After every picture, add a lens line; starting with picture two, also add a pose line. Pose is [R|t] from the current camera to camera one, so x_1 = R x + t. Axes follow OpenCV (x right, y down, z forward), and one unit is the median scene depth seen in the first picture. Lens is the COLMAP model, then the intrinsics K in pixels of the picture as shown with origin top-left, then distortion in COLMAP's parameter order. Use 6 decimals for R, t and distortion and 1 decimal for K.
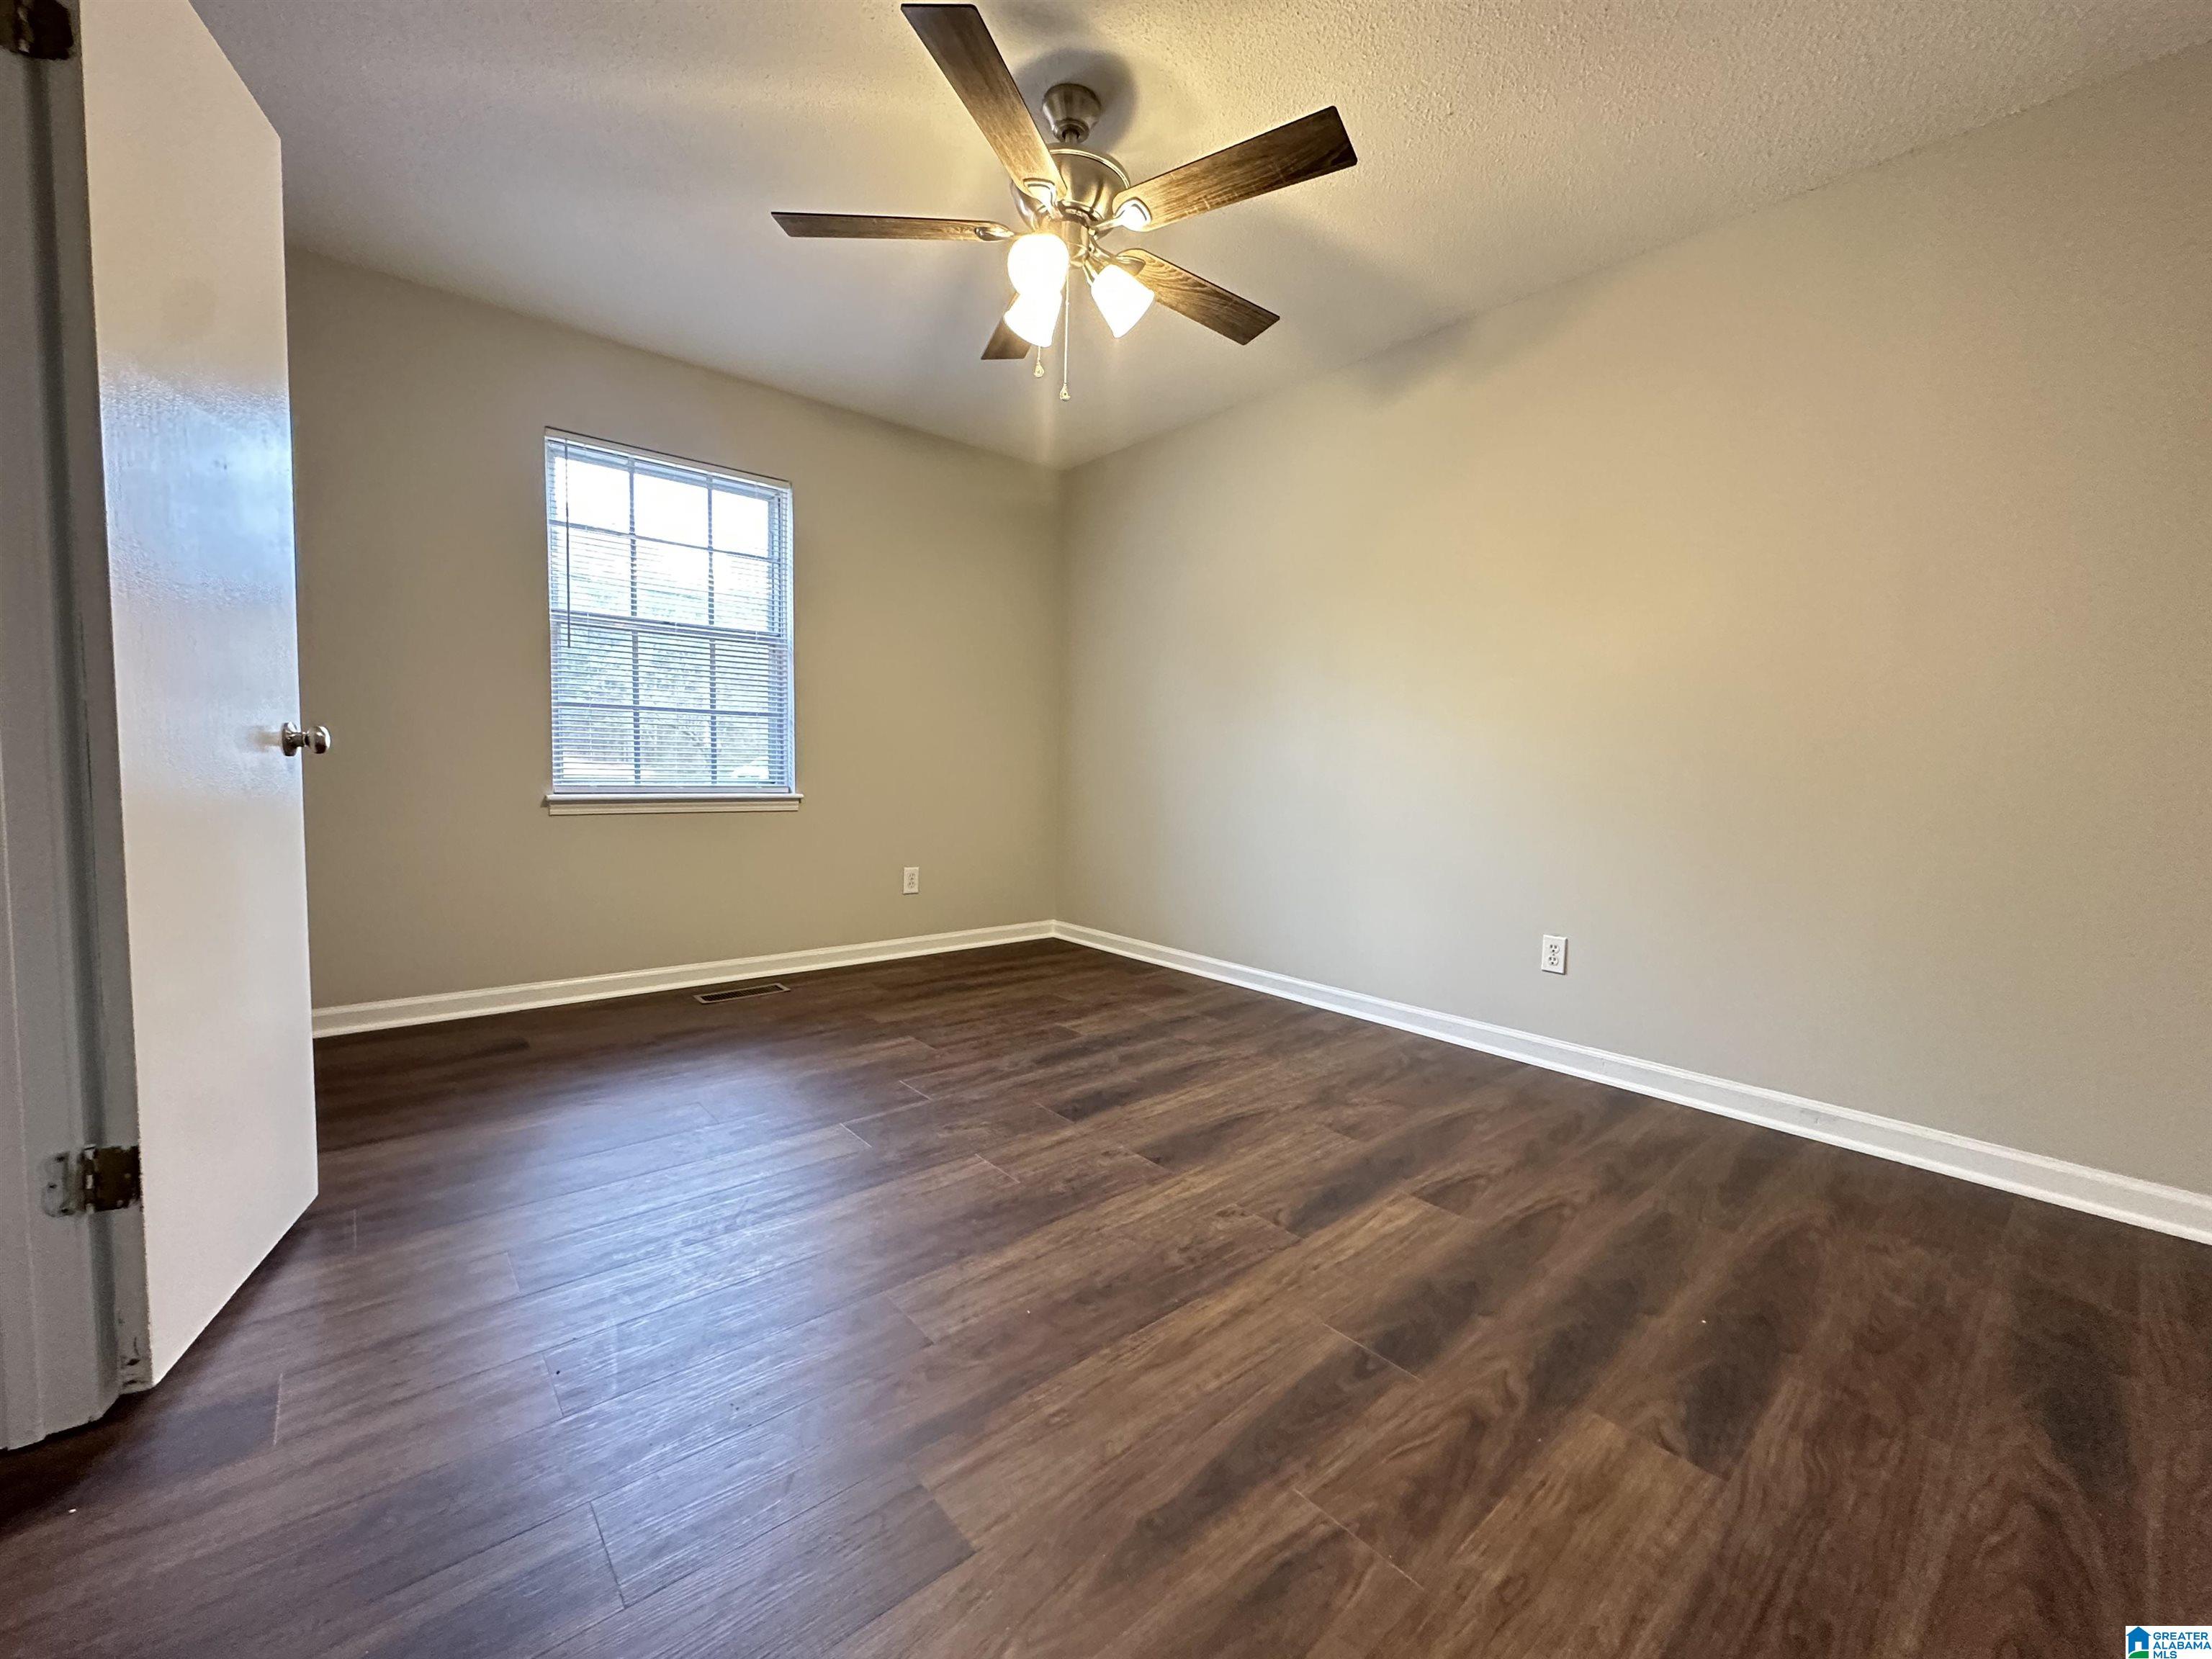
lens RADIAL K [[889.4, 0, 1103.7], [0, 889.4, 825.4], [0, 0, 1]] dist [-0.000955, -0.000554]
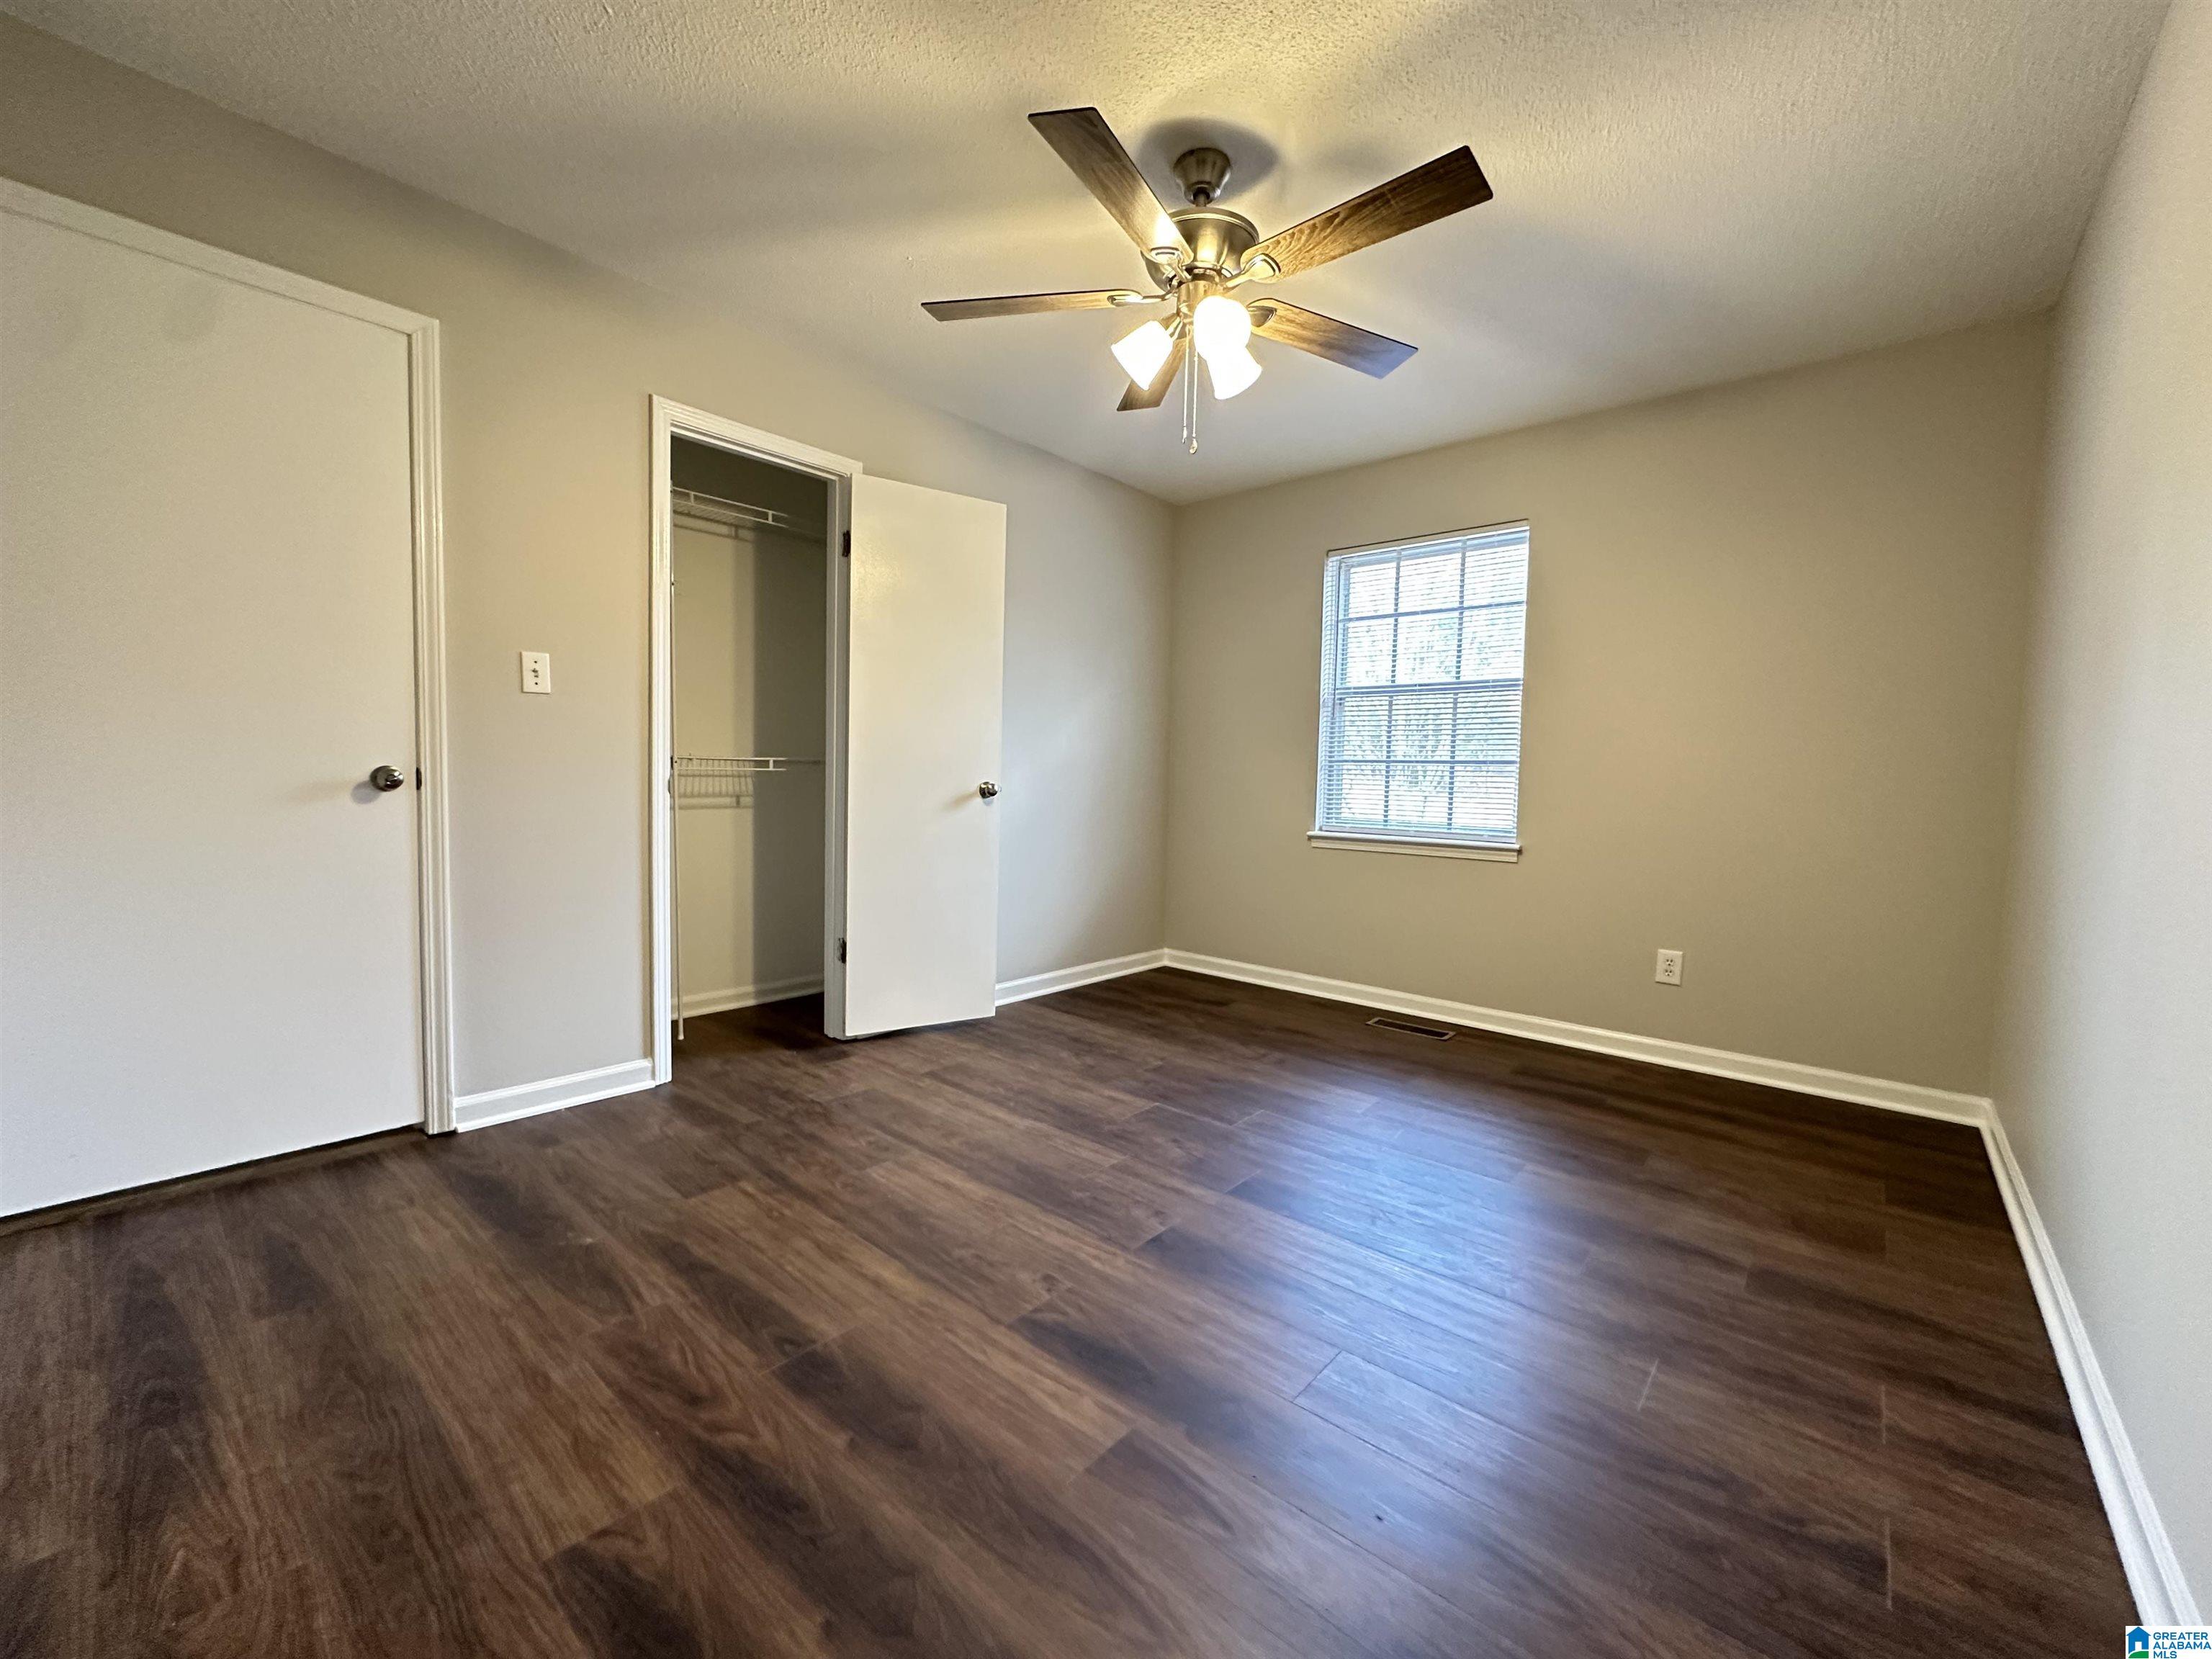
lens RADIAL K [[889.4, 0, 1103.7], [0, 889.4, 825.4], [0, 0, 1]] dist [-0.000955, -0.000554]
pose [[0.132999, 0.031013, -0.990631, 1.303446], [-0.089165, 0.995832, 0.019205, -0.086335], [0.987097, 0.085775, 0.135210, 1.077806]]
